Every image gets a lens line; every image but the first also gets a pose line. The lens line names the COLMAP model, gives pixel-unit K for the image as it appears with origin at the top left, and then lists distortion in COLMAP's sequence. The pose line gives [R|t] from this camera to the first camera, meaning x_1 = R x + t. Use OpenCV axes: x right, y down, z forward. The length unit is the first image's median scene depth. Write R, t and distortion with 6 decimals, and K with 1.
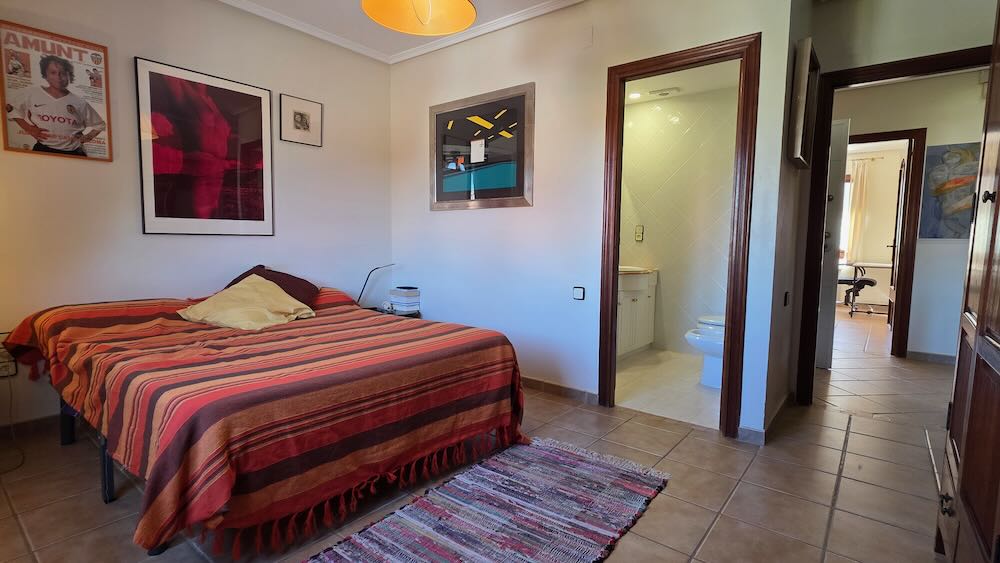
lens RADIAL K [[479.9, 0, 504.5], [0, 479.9, 281.1], [0, 0, 1]] dist [0.002412, 0.000251]
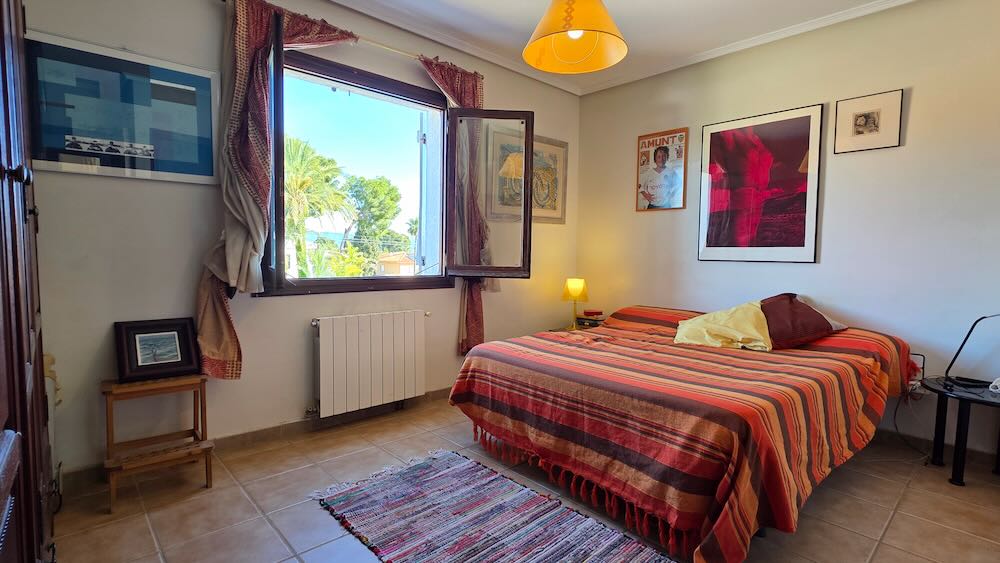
lens RADIAL K [[479.9, 0, 505.5], [0, 479.9, 284.7], [0, 0, 1]] dist [0.002412, 0.000251]
pose [[-0.151300, 0.045931, -0.987420, 0.709709], [-0.105515, 0.992462, 0.062334, -0.069332], [0.982840, 0.113619, -0.145313, 0.801340]]
